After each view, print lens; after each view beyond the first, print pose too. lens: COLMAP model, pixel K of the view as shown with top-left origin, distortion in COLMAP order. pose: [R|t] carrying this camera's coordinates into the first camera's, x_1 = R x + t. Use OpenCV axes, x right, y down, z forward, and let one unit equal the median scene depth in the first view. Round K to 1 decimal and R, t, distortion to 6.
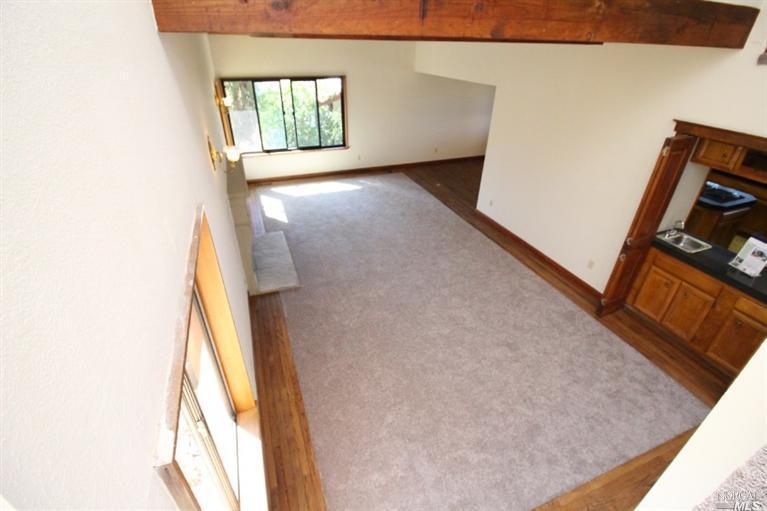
lens RADIAL K [[359.1, 0, 381.4], [0, 359.1, 254.0], [0, 0, 1]] dist [-0.002845, -0.000673]
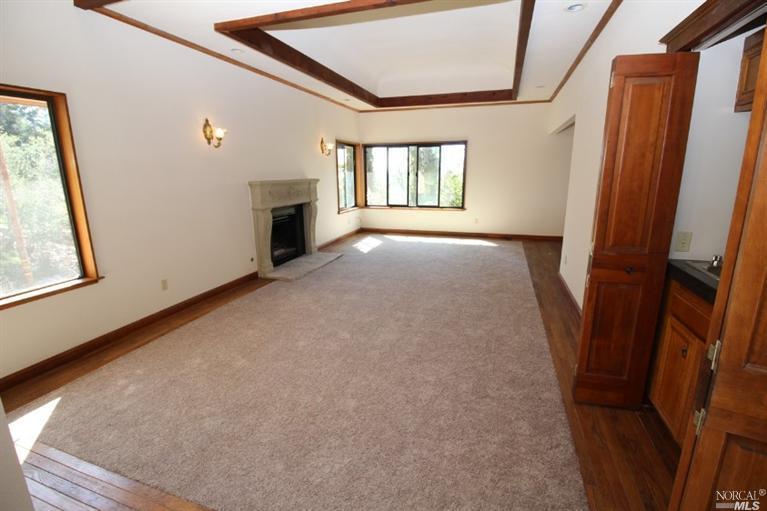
lens RADIAL K [[359.1, 0, 382.9], [0, 359.1, 257.0], [0, 0, 1]] dist [-0.002845, -0.000673]
pose [[0.769721, 0.123552, -0.626310, 0.393303], [-0.308567, 0.930877, -0.195587, 0.093425], [0.558853, 0.343806, 0.754640, 0.187841]]
